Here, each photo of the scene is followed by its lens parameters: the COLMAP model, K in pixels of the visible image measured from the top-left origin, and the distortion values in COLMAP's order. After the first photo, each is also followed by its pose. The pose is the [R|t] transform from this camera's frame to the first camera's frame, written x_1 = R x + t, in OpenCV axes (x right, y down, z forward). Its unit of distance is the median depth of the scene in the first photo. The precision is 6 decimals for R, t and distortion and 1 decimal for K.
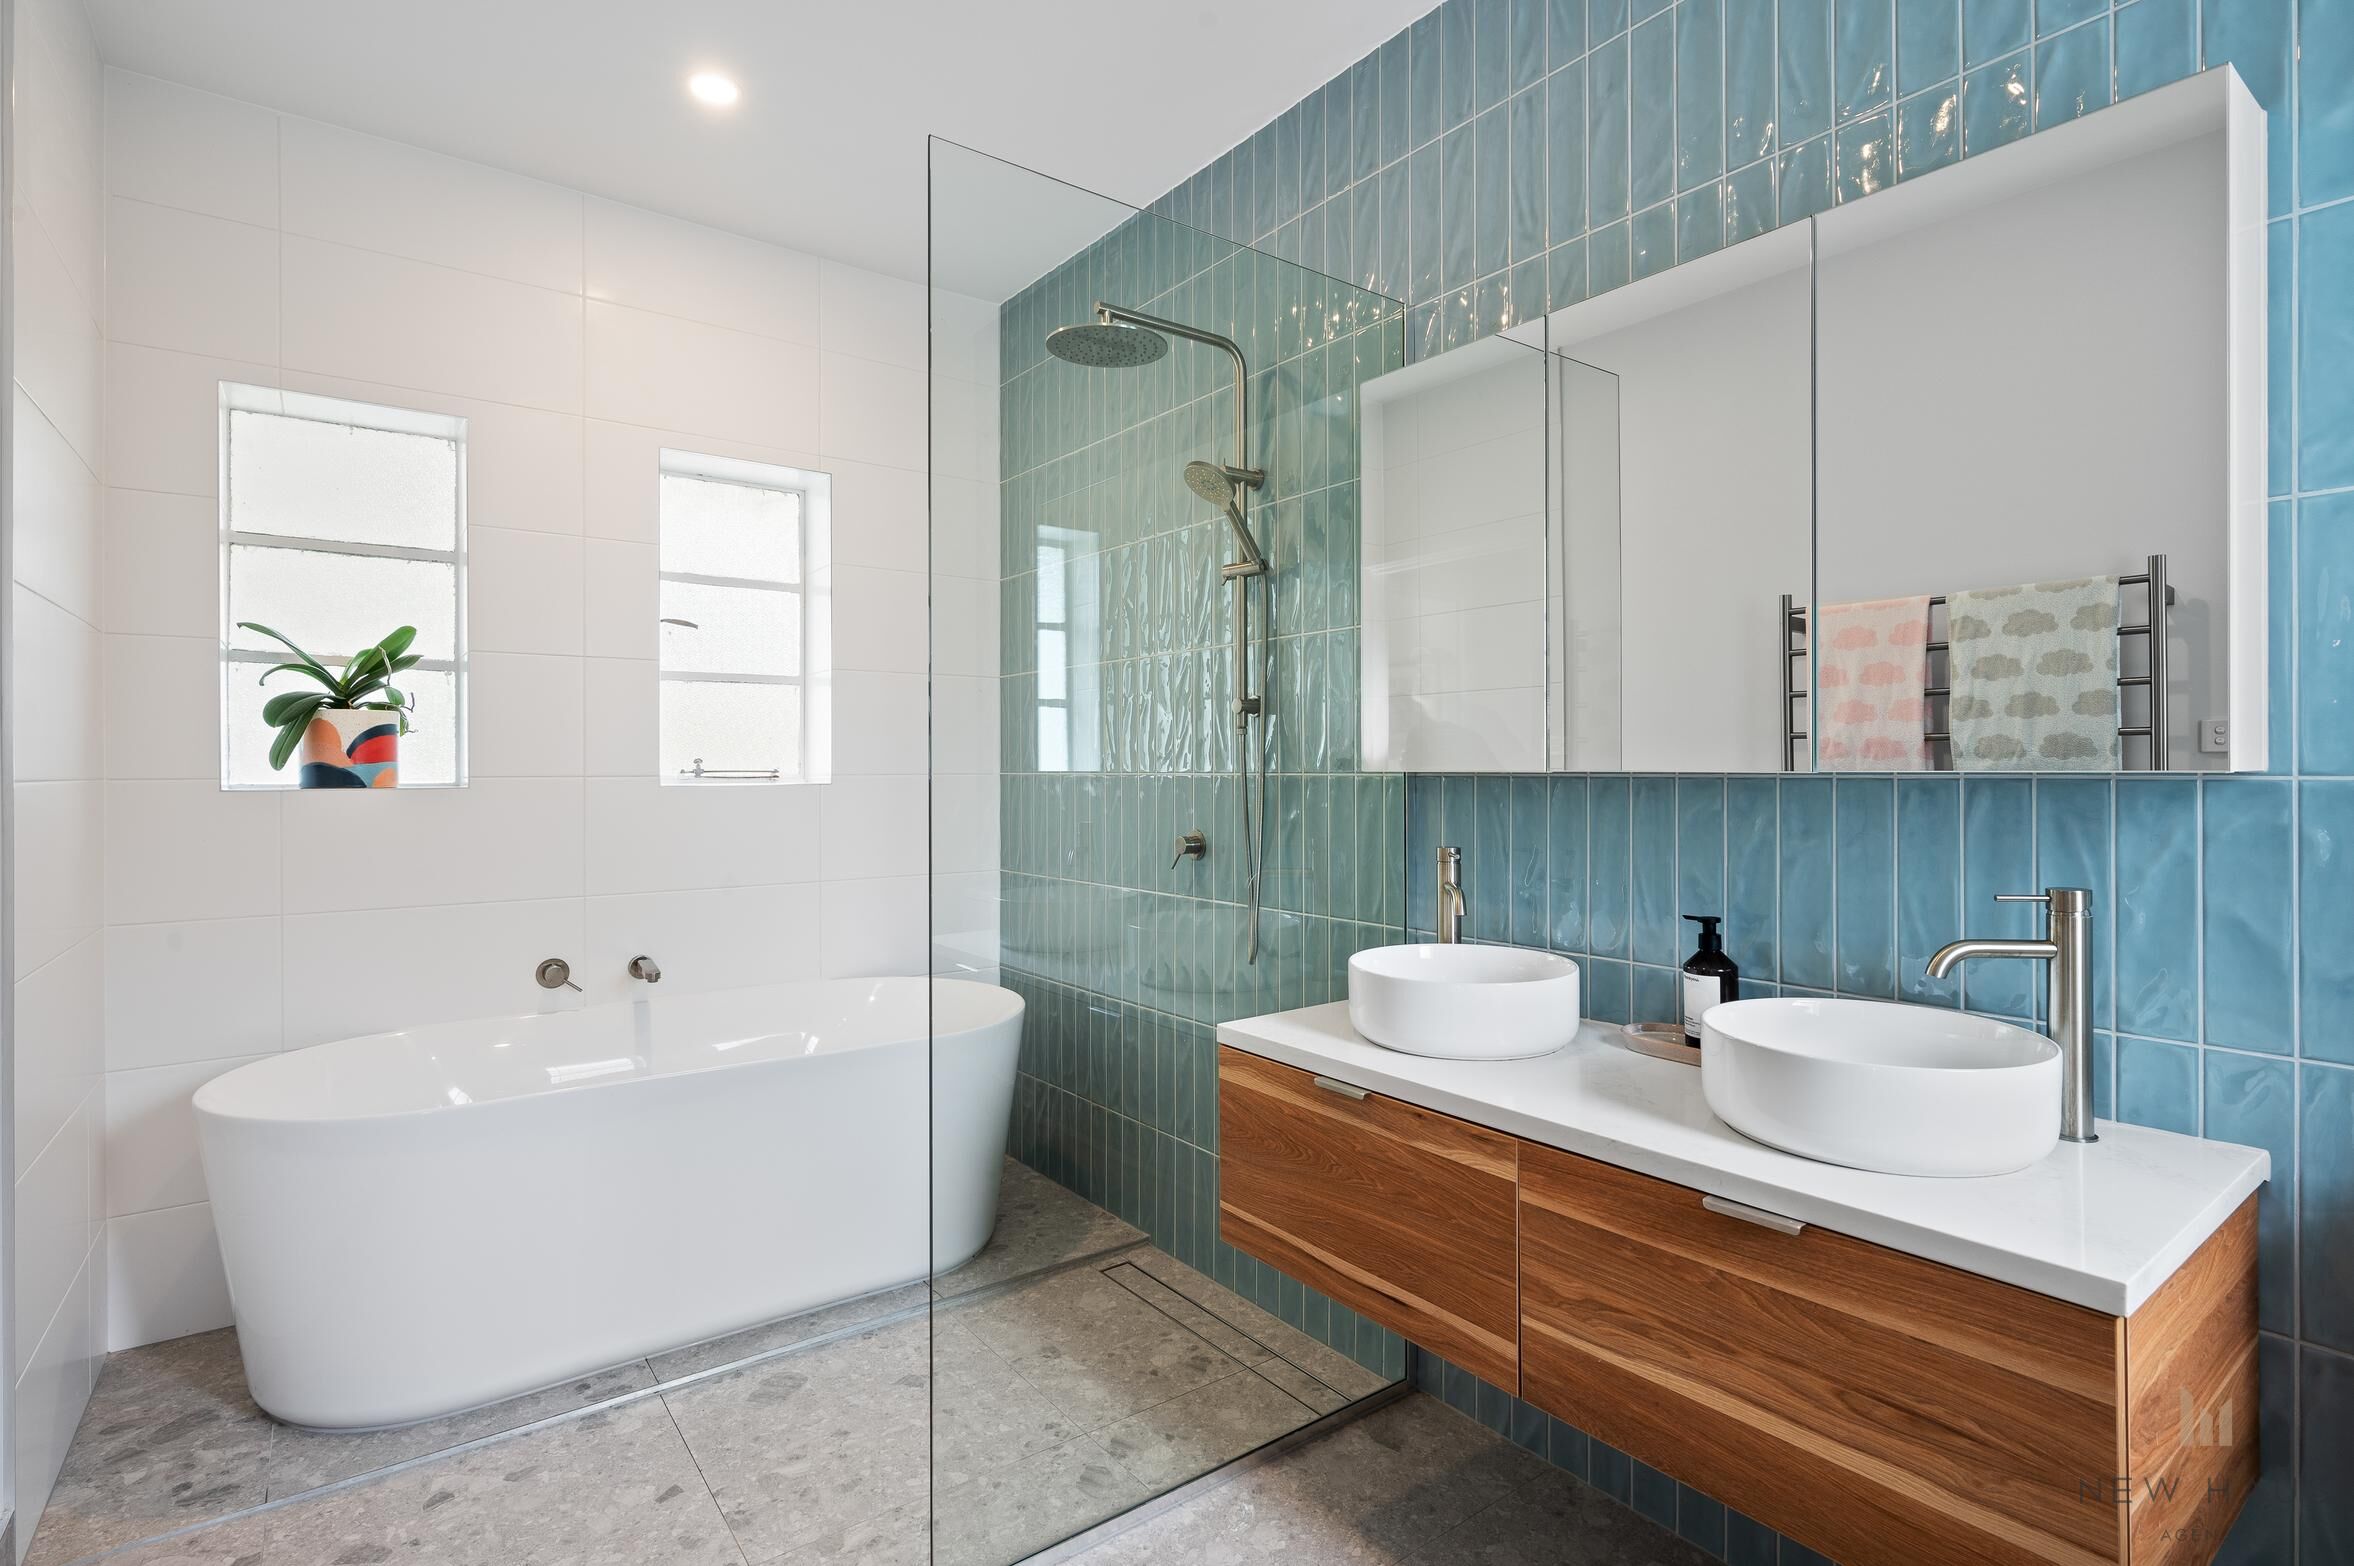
lens RADIAL K [[1140.1, 0, 1173.1], [0, 1140.1, 767.4], [0, 0, 1]] dist [-0.001214, 0.002117]
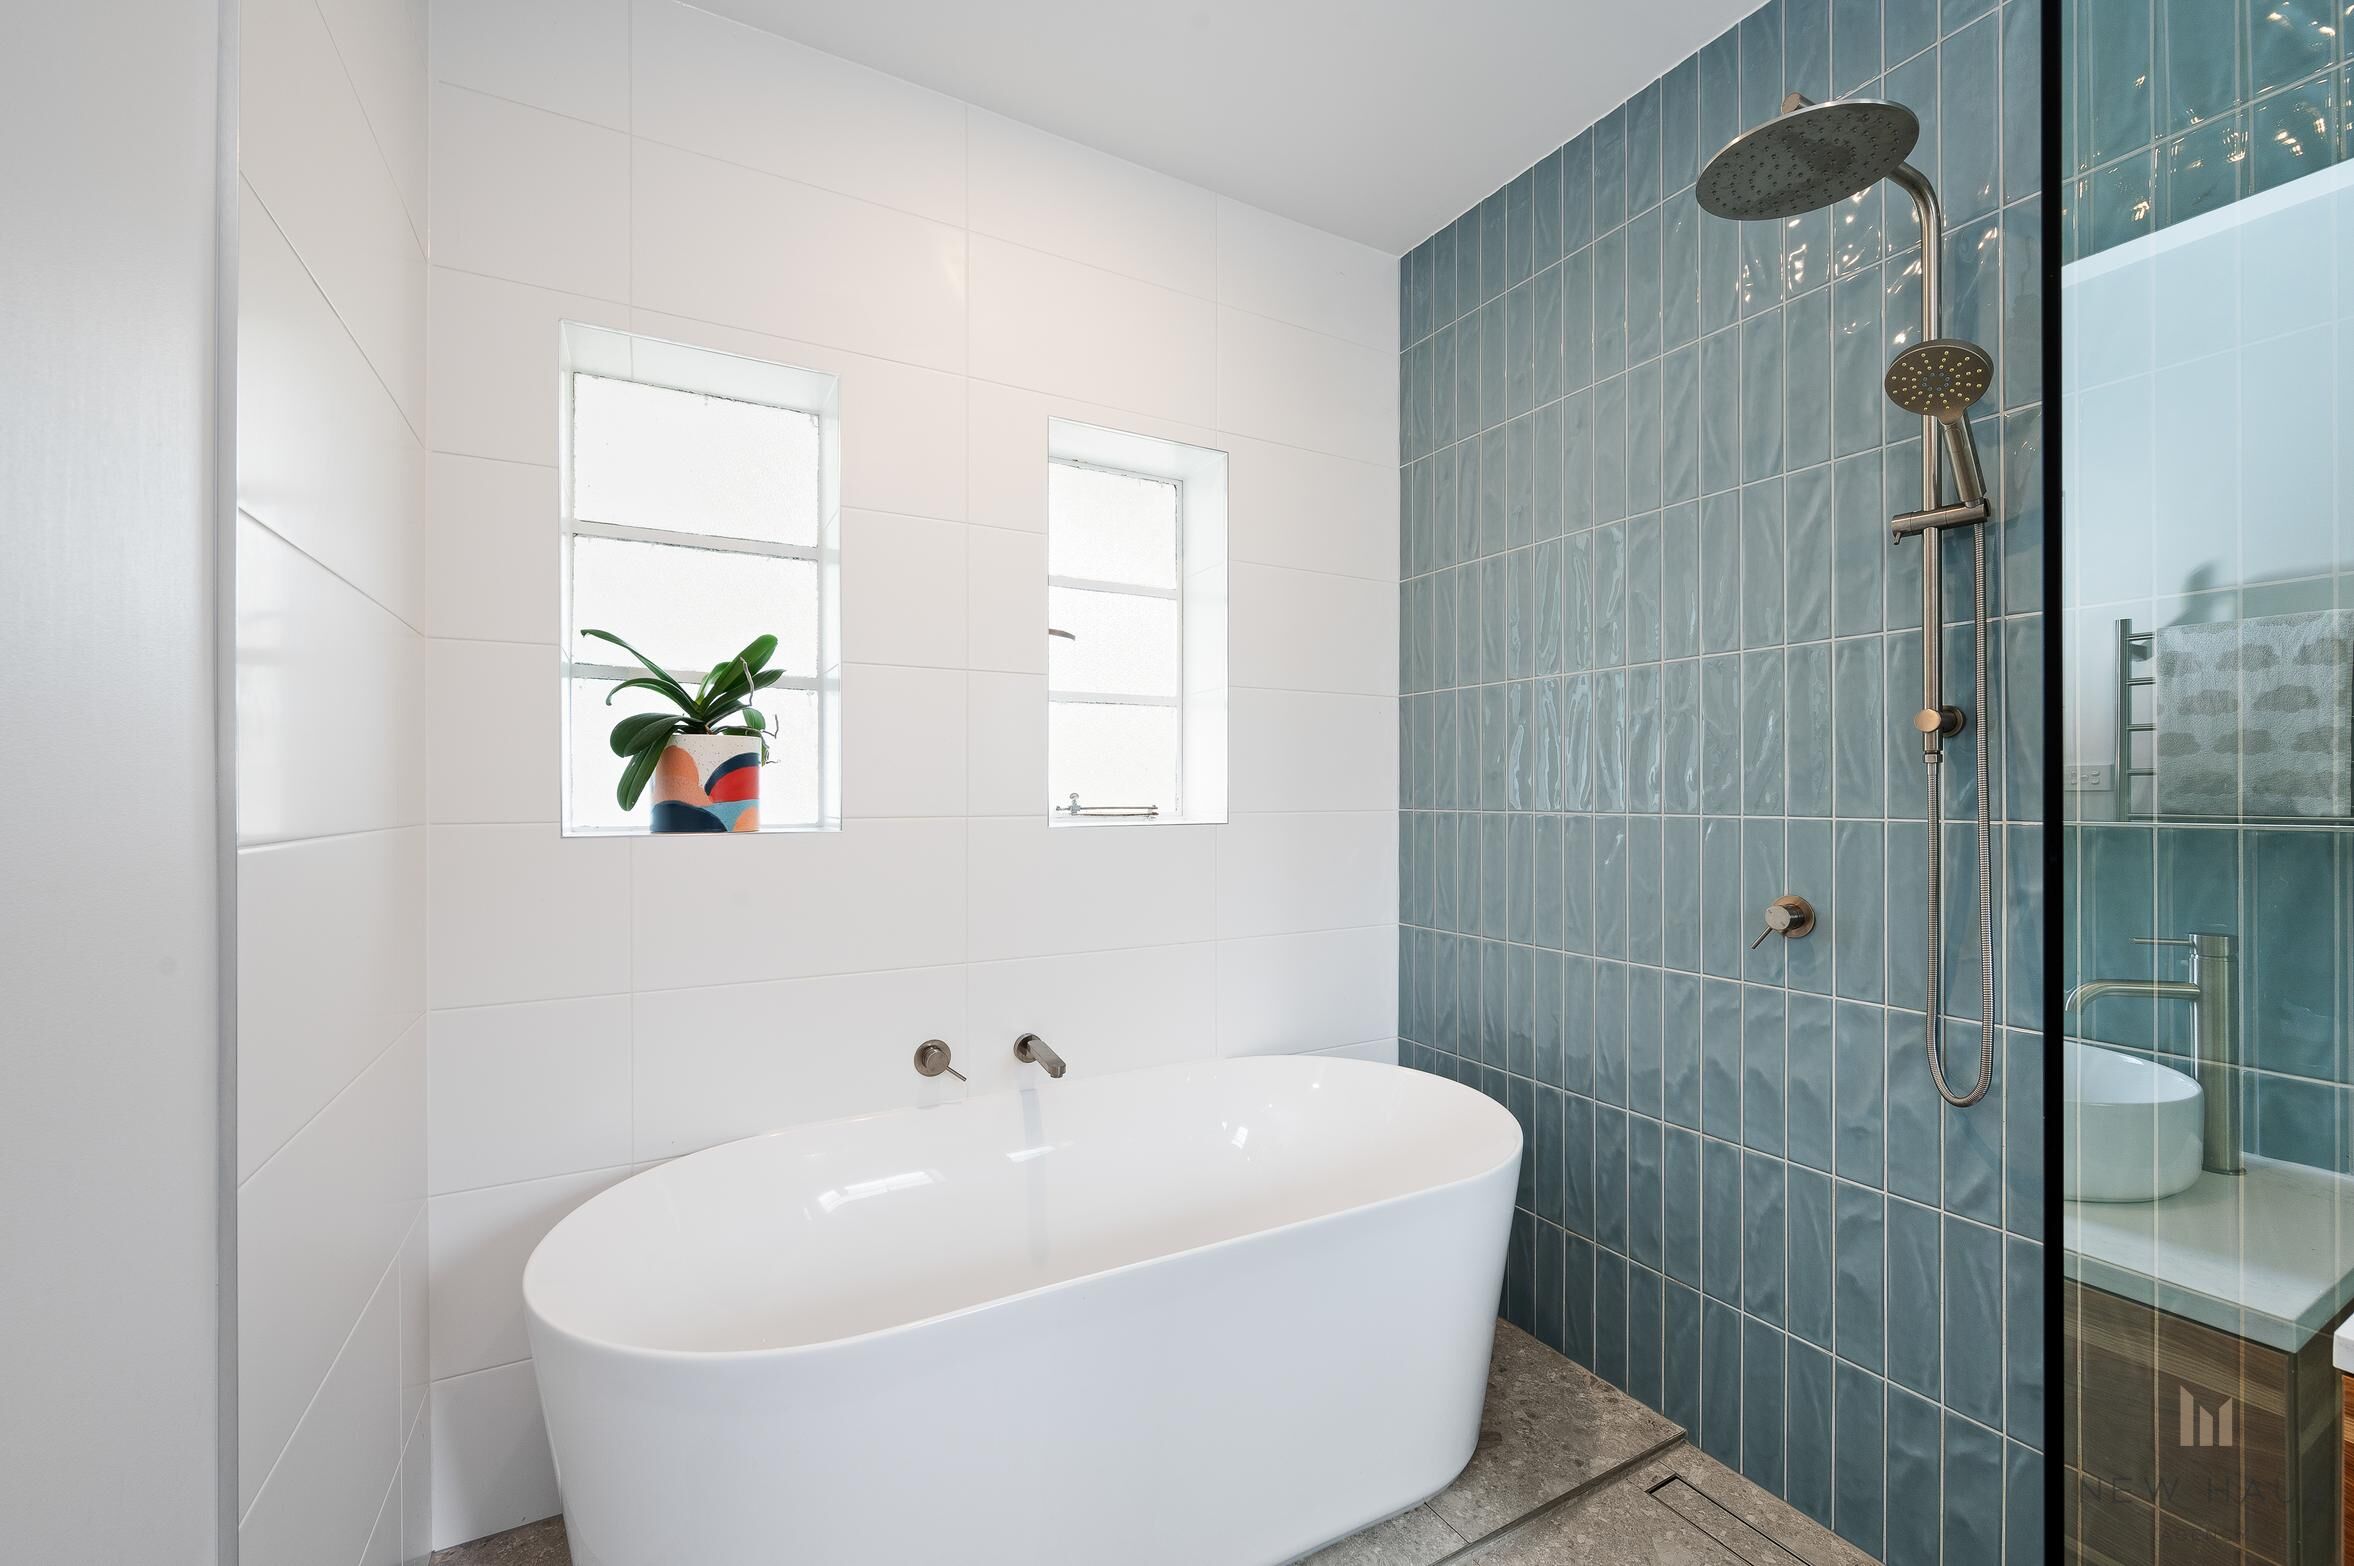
lens RADIAL K [[962.1, 0, 1185.2], [0, 962.1, 793.2], [0, 0, 1]] dist [-0.001091, -0.000541]
pose [[0.991434, 0.000887, -0.130604, -0.287438], [-0.000827, 1.000000, 0.000514, -0.009885], [0.130605, -0.000401, 0.991434, 0.356378]]
